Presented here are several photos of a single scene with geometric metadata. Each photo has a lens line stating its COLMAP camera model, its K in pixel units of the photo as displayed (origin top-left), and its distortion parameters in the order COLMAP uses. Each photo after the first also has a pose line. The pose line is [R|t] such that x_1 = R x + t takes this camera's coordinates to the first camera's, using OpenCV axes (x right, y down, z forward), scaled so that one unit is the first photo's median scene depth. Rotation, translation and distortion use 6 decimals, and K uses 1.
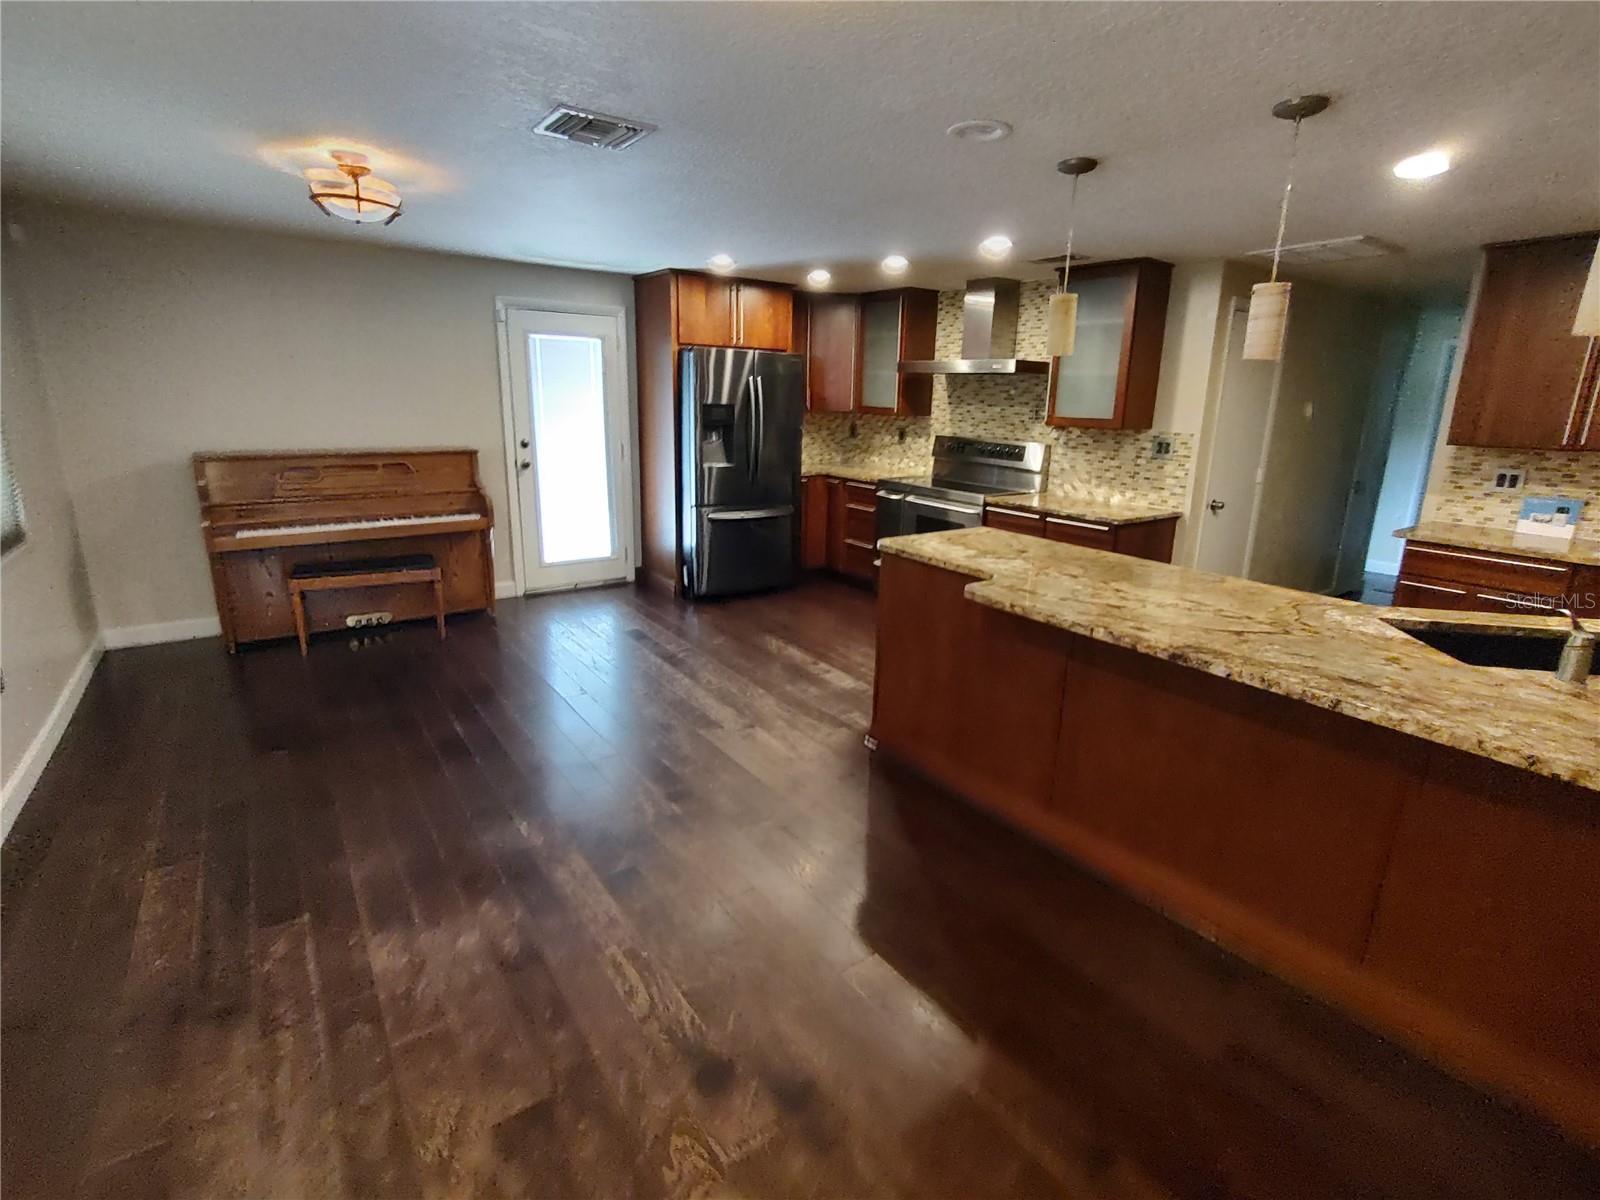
lens RADIAL K [[740.7, 0, 794.0], [0, 740.7, 599.5], [0, 0, 1]] dist [-0.010319, 0.003000]
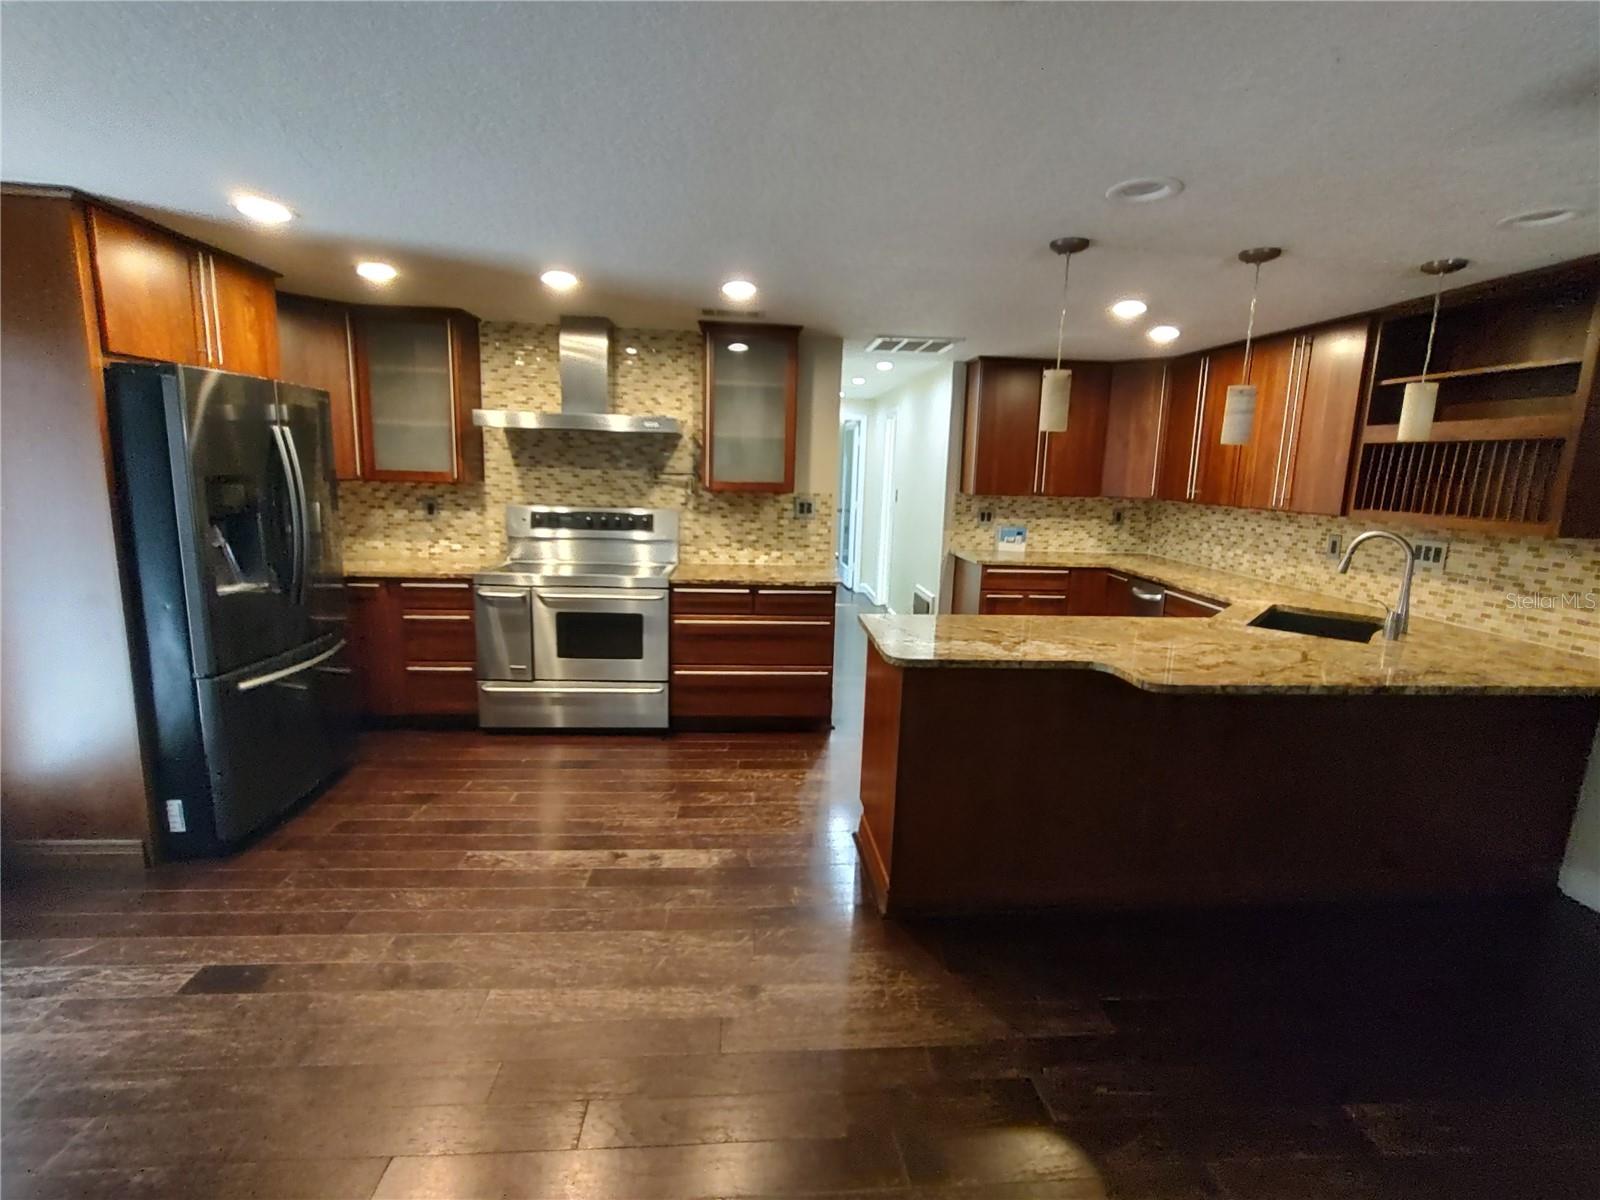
lens RADIAL K [[740.7, 0, 795.5], [0, 740.7, 595.1], [0, 0, 1]] dist [-0.010319, 0.003000]
pose [[0.508316, -0.162100, 0.845777, -0.384387], [0.213056, 0.975265, 0.058870, -0.137508], [-0.834399, 0.150273, 0.530279, 0.433763]]
